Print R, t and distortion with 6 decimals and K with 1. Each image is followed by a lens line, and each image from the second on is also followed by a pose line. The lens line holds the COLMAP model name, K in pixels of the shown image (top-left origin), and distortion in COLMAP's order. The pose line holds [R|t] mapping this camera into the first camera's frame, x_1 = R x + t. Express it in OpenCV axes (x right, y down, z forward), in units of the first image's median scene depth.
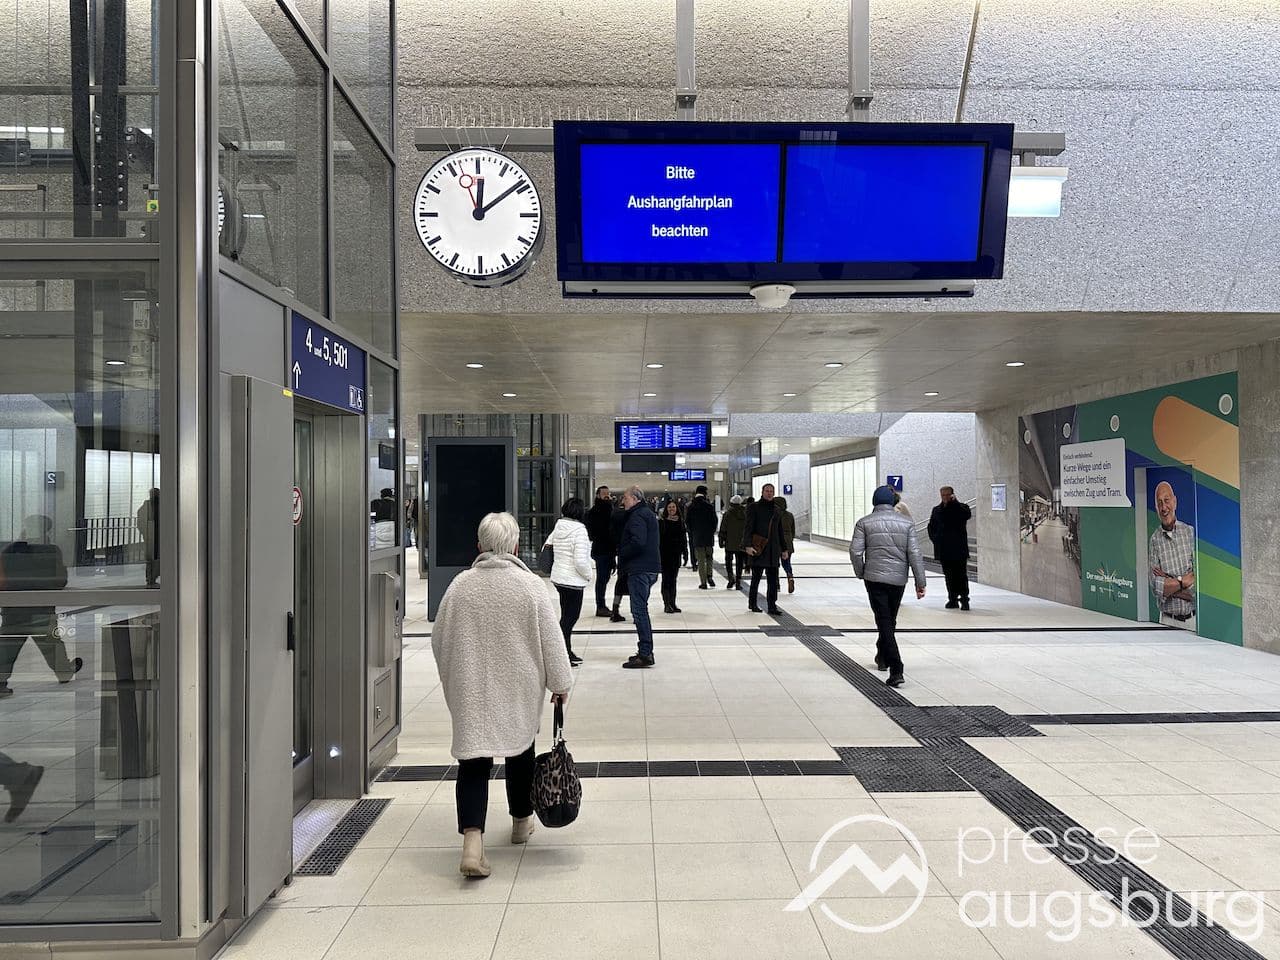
lens RADIAL K [[892.1, 0, 640.0], [0, 892.1, 480.0], [0, 0, 1]] dist [-0.002695, -0.006295]
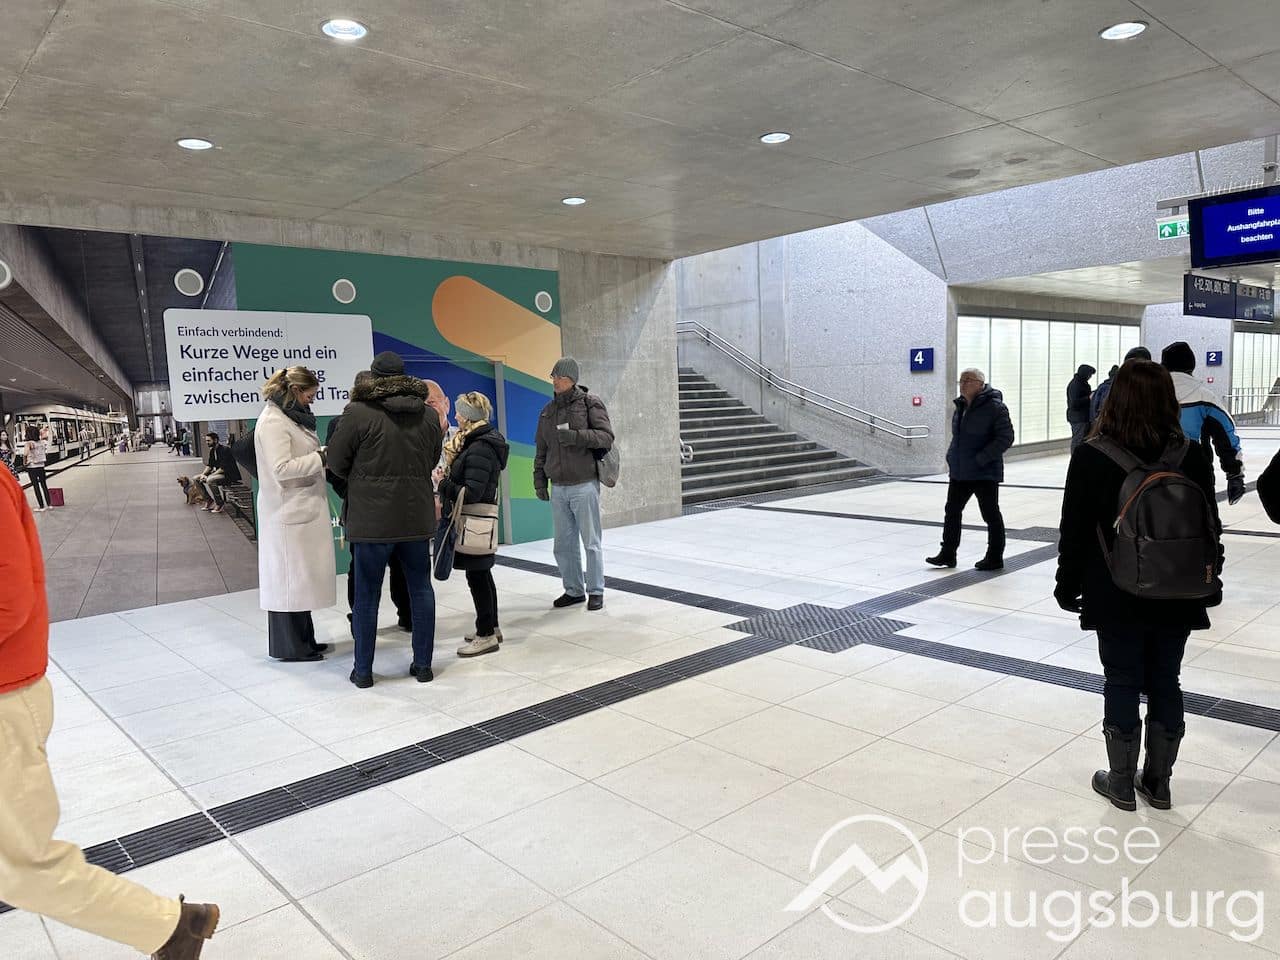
lens RADIAL K [[892.1, 0, 640.0], [0, 892.1, 480.0], [0, 0, 1]] dist [-0.002695, -0.006295]
pose [[-0.673238, -0.092880, 0.733569, -0.122210], [-0.016413, 0.993712, 0.110754, 0.000079], [-0.739244, 0.062524, -0.670529, 1.265315]]
